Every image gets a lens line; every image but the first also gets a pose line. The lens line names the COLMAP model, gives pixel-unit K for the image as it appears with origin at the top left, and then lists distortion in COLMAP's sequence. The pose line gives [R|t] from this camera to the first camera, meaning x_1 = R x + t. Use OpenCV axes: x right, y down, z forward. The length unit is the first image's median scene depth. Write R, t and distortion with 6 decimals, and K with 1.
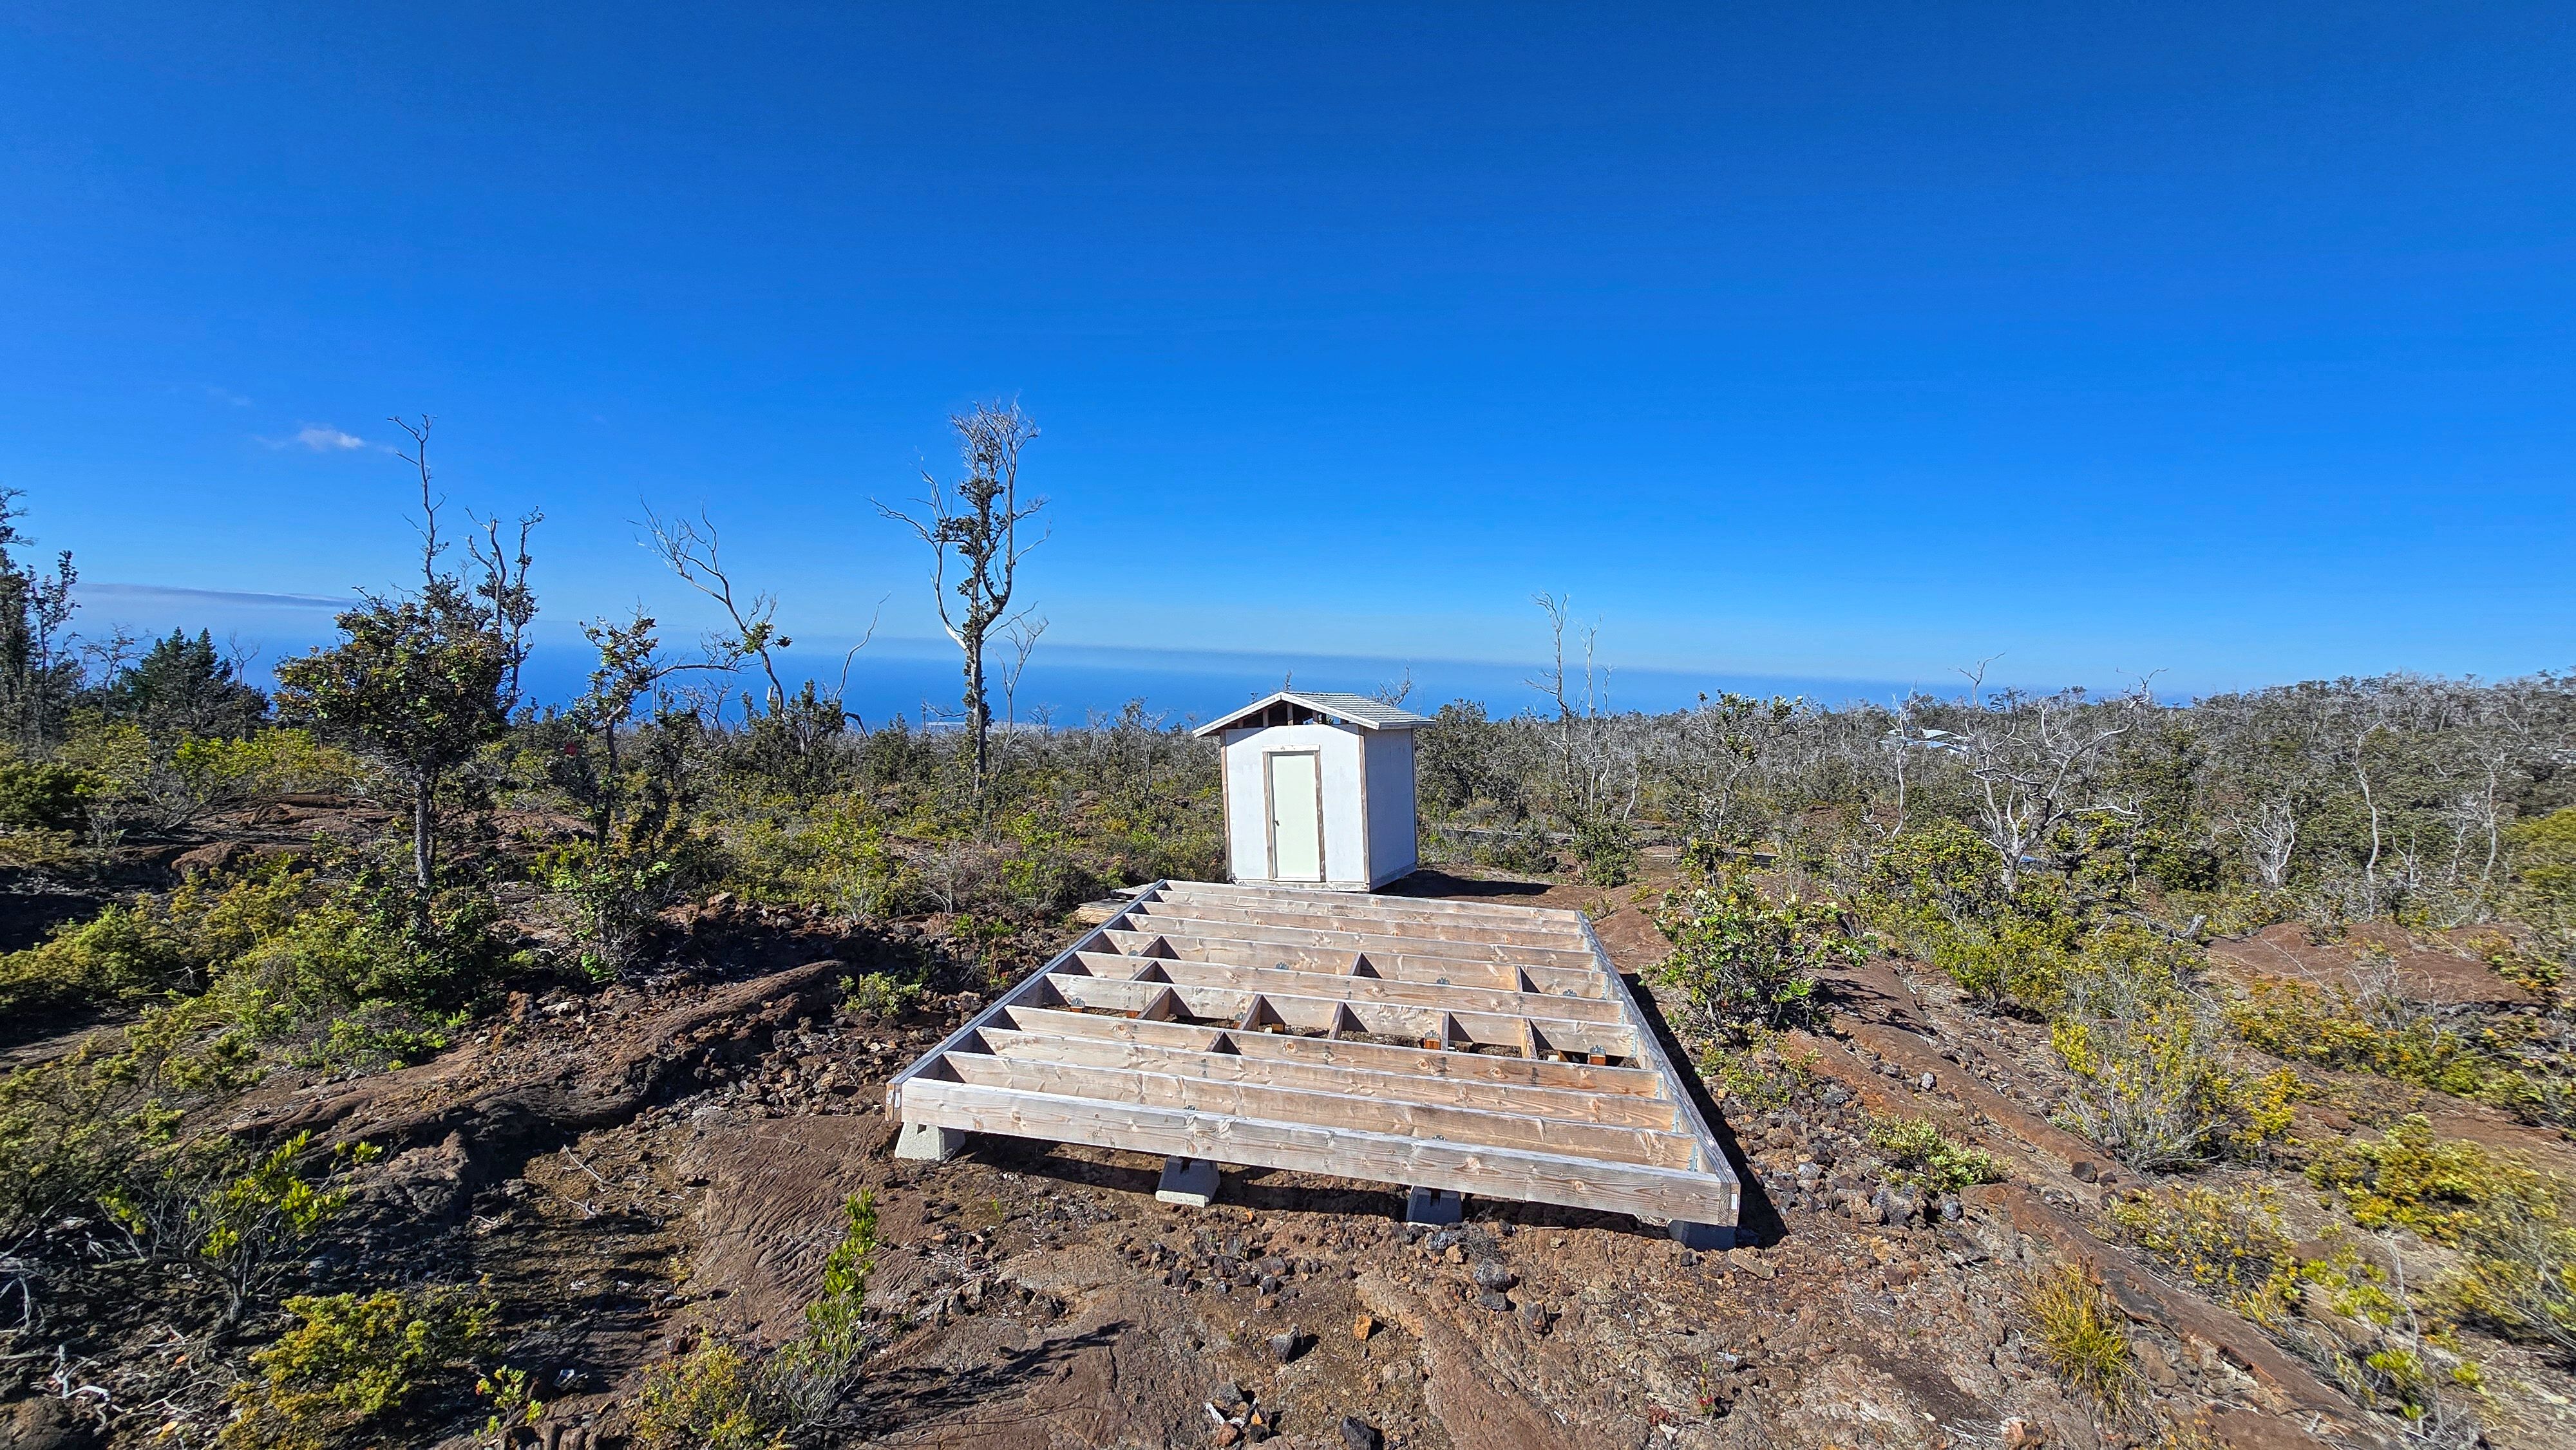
lens RADIAL K [[1058.0, 0, 1286.4], [0, 1058.0, 733.9], [0, 0, 1]] dist [-0.000807, 0.001098]
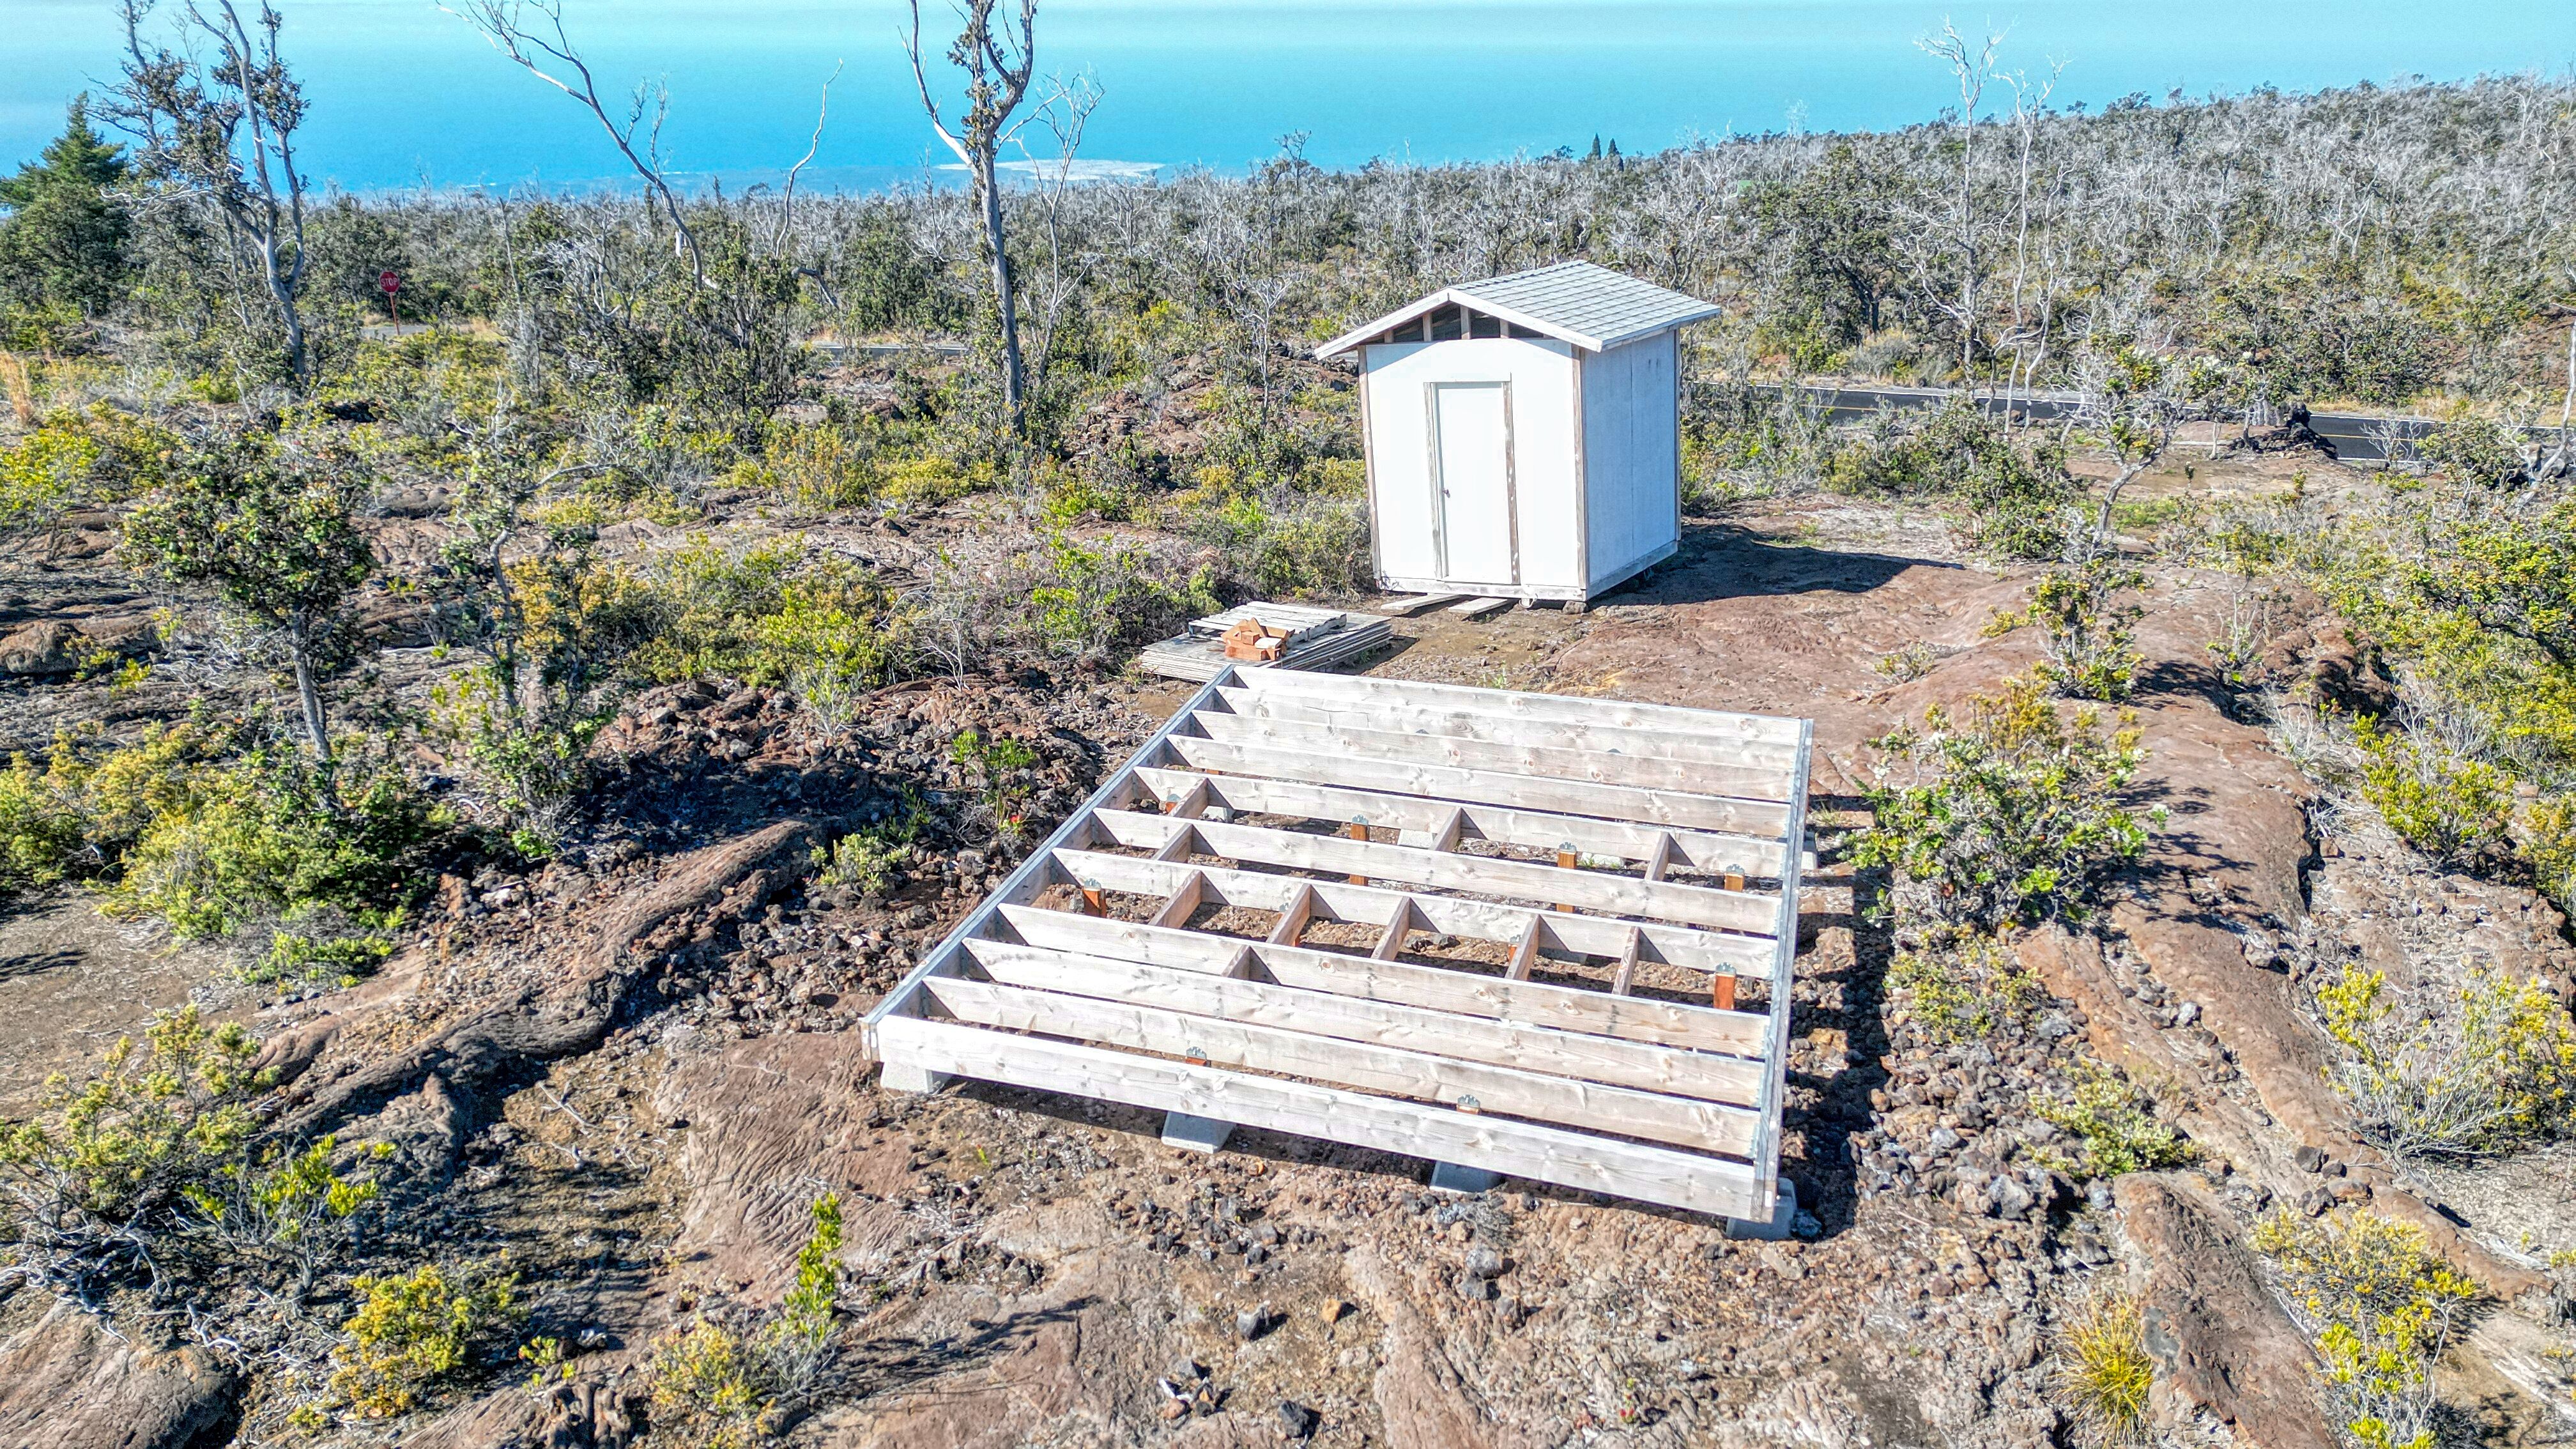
lens RADIAL K [[1786.9, 0, 1293.9], [0, 1786.9, 747.9], [0, 0, 1]] dist [0.090491, -0.073293]
pose [[0.988809, 0.007177, -0.149016, 0.188441], [0.037865, 0.954062, 0.297206, -0.292571], [0.144303, -0.299522, 0.943114, -0.287966]]
